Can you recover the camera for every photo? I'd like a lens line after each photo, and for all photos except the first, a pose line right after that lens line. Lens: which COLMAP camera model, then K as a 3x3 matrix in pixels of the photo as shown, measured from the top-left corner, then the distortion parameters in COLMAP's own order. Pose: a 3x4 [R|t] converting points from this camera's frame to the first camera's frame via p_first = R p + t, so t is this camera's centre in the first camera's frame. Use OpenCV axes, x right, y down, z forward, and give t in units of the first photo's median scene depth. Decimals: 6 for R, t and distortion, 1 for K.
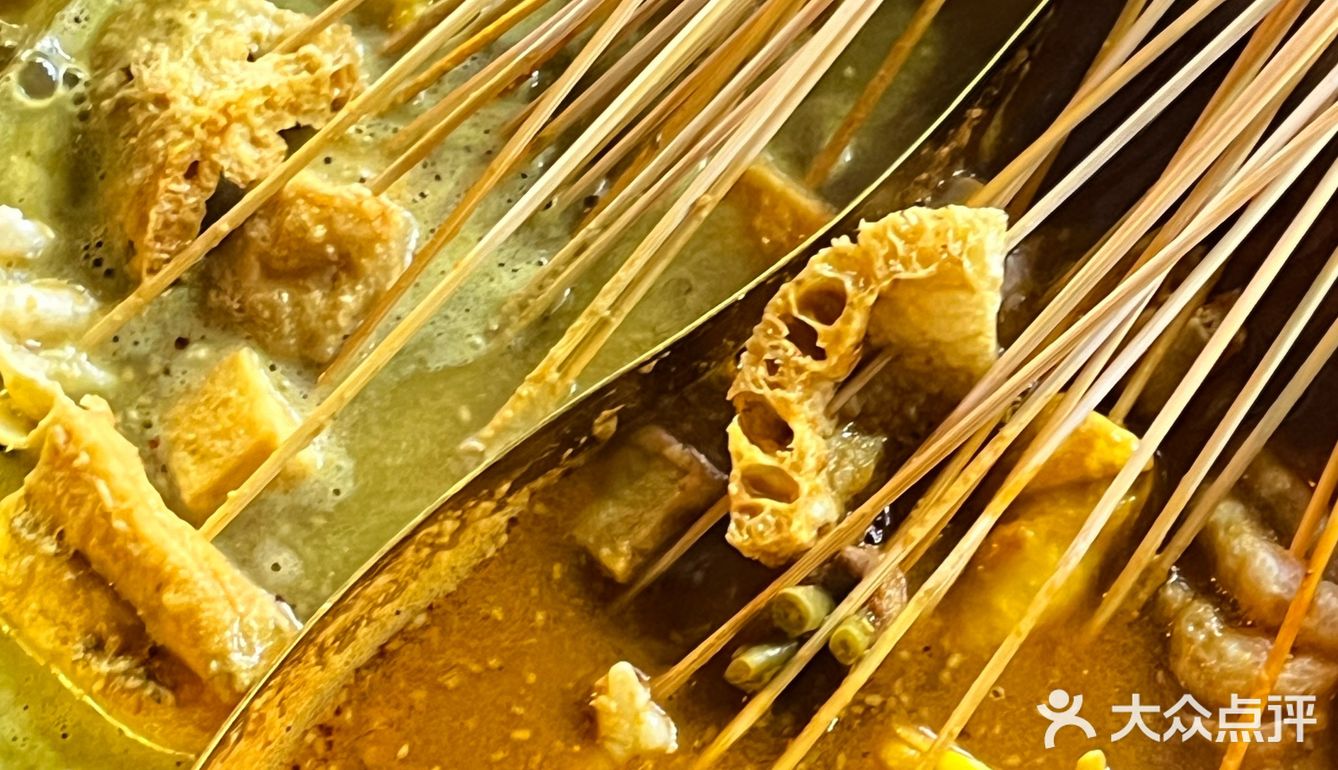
lens RADIAL K [[4263.4, 0, 669.0], [0, 4263.4, 385.0], [0, 0, 1]] dist [0.196549, 0.636803]
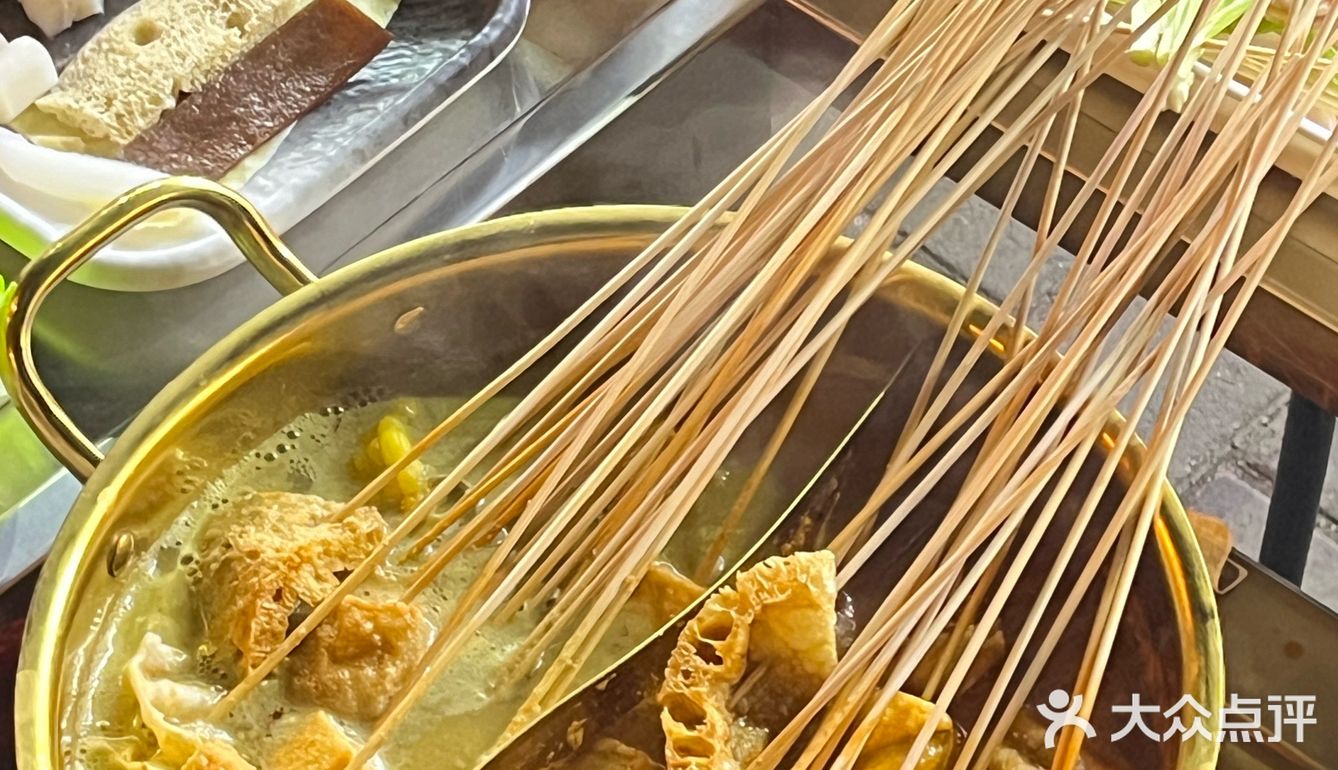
lens RADIAL K [[4263.4, 0, 669.0], [0, 4263.4, 385.0], [0, 0, 1]] dist [0.196549, 0.636803]
pose [[0.995106, -0.078209, 0.060396, -0.061195], [0.093163, 0.946298, -0.309583, 0.346370], [-0.032940, 0.313695, 0.948952, -0.412208]]
